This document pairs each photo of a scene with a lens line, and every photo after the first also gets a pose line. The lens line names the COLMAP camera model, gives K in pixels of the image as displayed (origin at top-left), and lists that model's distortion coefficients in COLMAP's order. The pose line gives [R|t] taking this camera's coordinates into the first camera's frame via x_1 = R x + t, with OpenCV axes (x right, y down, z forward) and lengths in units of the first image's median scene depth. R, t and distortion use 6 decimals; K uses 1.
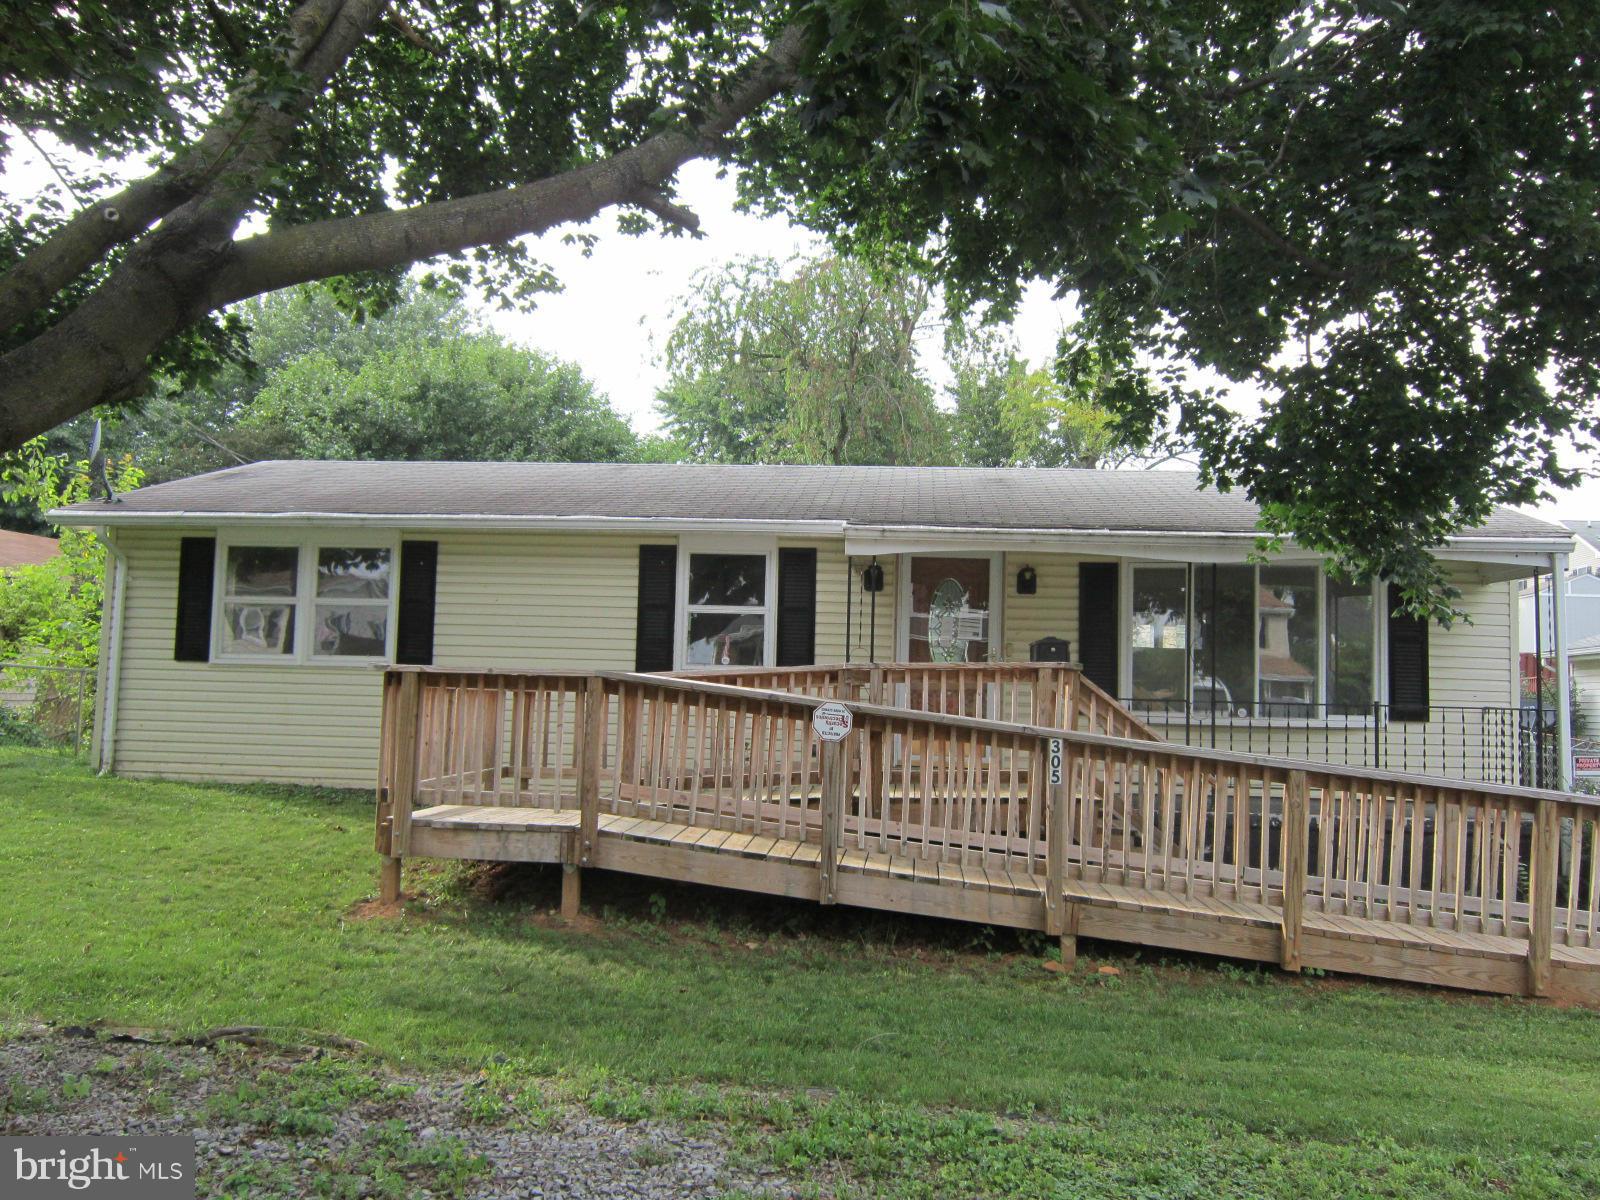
lens RADIAL K [[1314.1, 0, 800.0], [0, 1314.1, 680.6], [0, 0, 1]] dist [-0.028581, -0.001326]
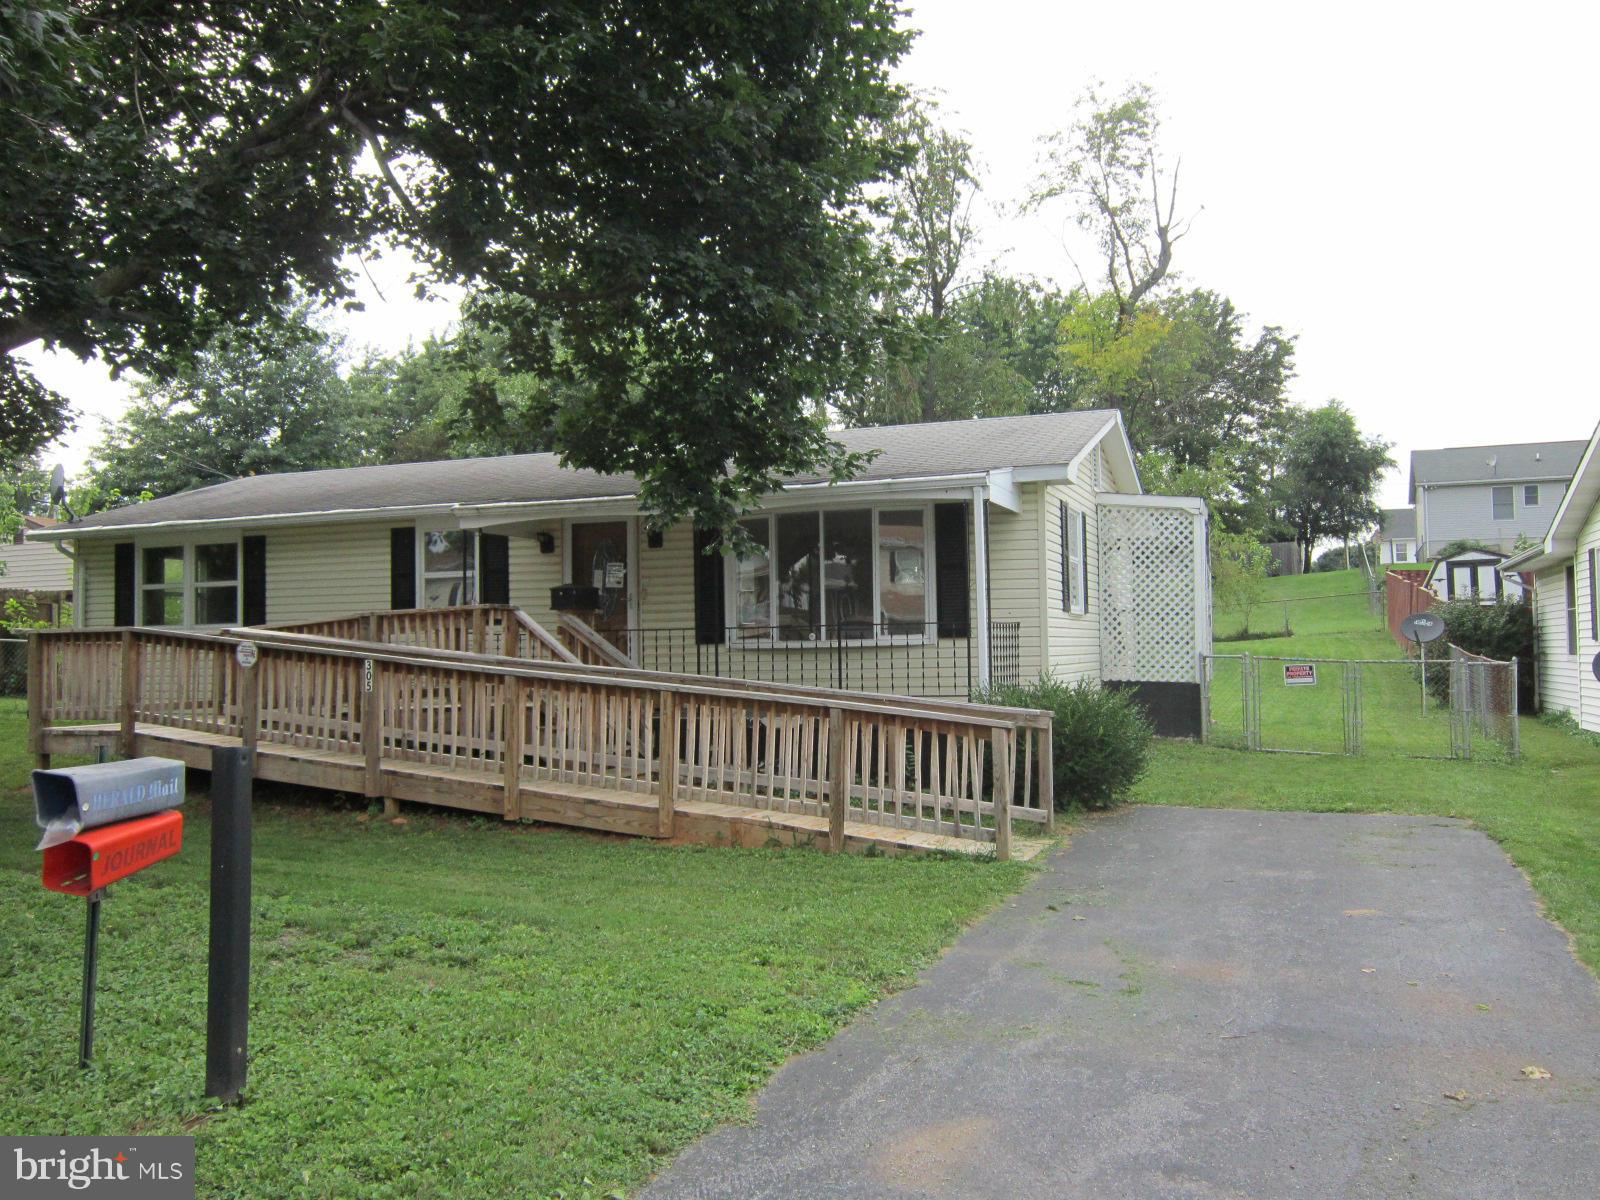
lens RADIAL K [[1349.8, 0, 800.0], [0, 1349.8, 600.0], [0, 0, 1]] dist [-0.027035, 0.006112]
pose [[0.962786, -0.052915, -0.265033, 0.651593], [0.045893, 0.998414, -0.032623, 0.030714], [0.266339, 0.019246, 0.963687, -0.180319]]
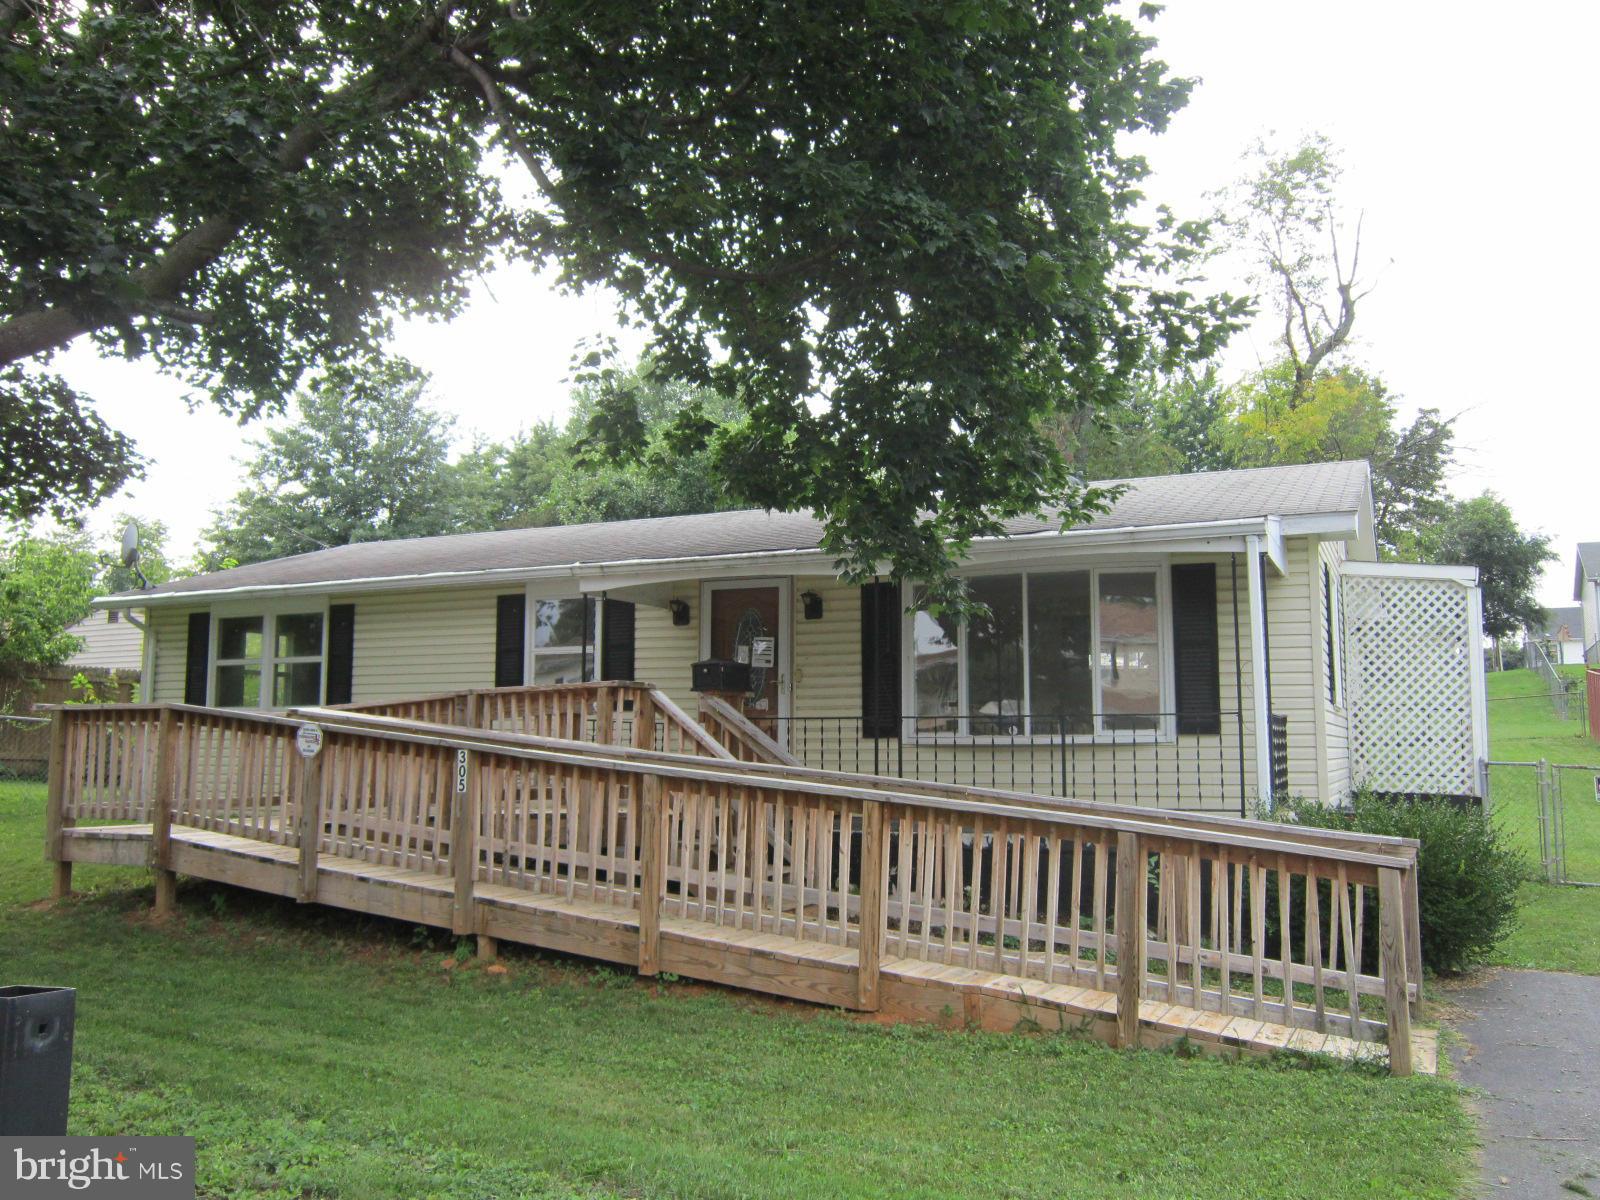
lens RADIAL K [[1349.8, 0, 800.0], [0, 1349.8, 600.0], [0, 0, 1]] dist [-0.027035, 0.006112]
pose [[0.941340, -0.063758, -0.331381, 0.520722], [0.029503, 0.993779, -0.107395, 0.030943], [0.336167, 0.091319, 0.937365, 0.028475]]
